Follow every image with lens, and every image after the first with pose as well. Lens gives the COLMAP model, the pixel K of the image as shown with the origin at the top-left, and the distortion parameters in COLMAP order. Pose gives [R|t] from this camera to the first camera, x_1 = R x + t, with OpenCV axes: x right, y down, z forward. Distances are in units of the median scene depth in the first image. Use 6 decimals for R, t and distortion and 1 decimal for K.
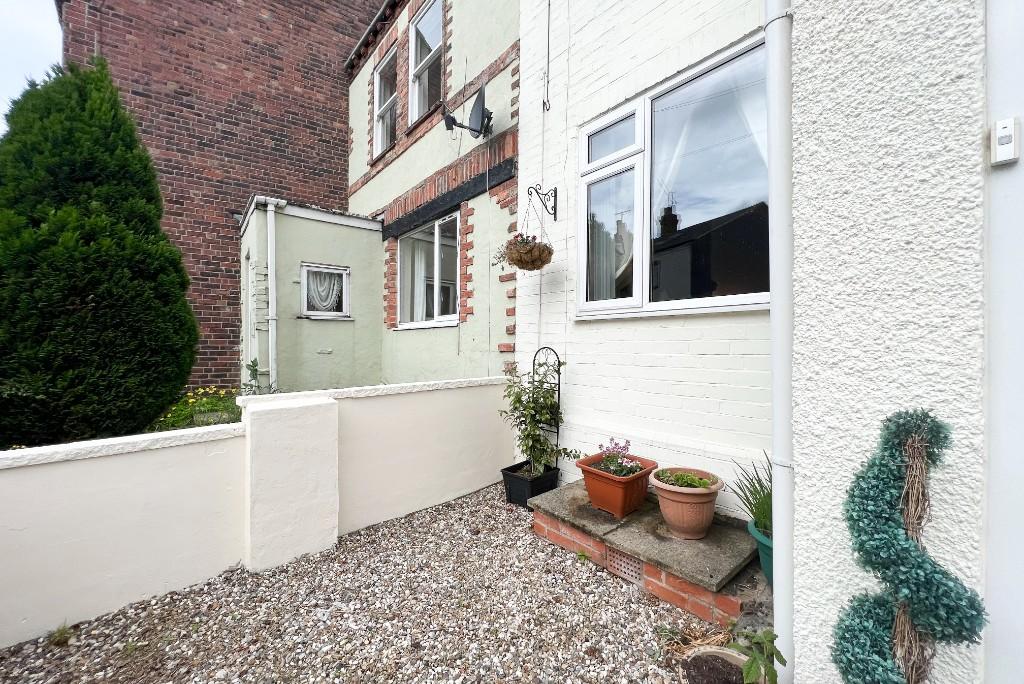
lens RADIAL K [[402.8, 0, 512.0], [0, 402.8, 342.0], [0, 0, 1]] dist [0.001843, 0.000192]
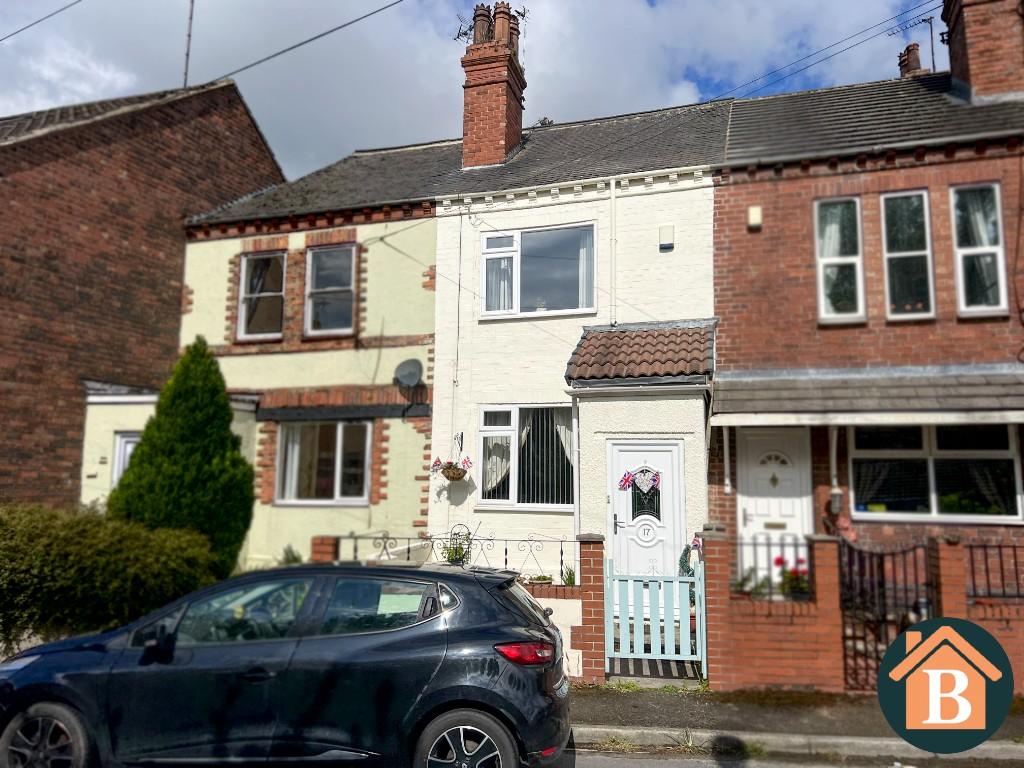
lens RADIAL K [[785.7, 0, 512.0], [0, 785.7, 384.0], [0, 0, 1]] dist [0.059472, 0.000026]
pose [[0.842755, 0.082758, 0.531897, -1.111289], [-0.010267, 0.990403, -0.137828, -0.083235], [-0.538199, 0.110694, 0.835517, -1.447889]]
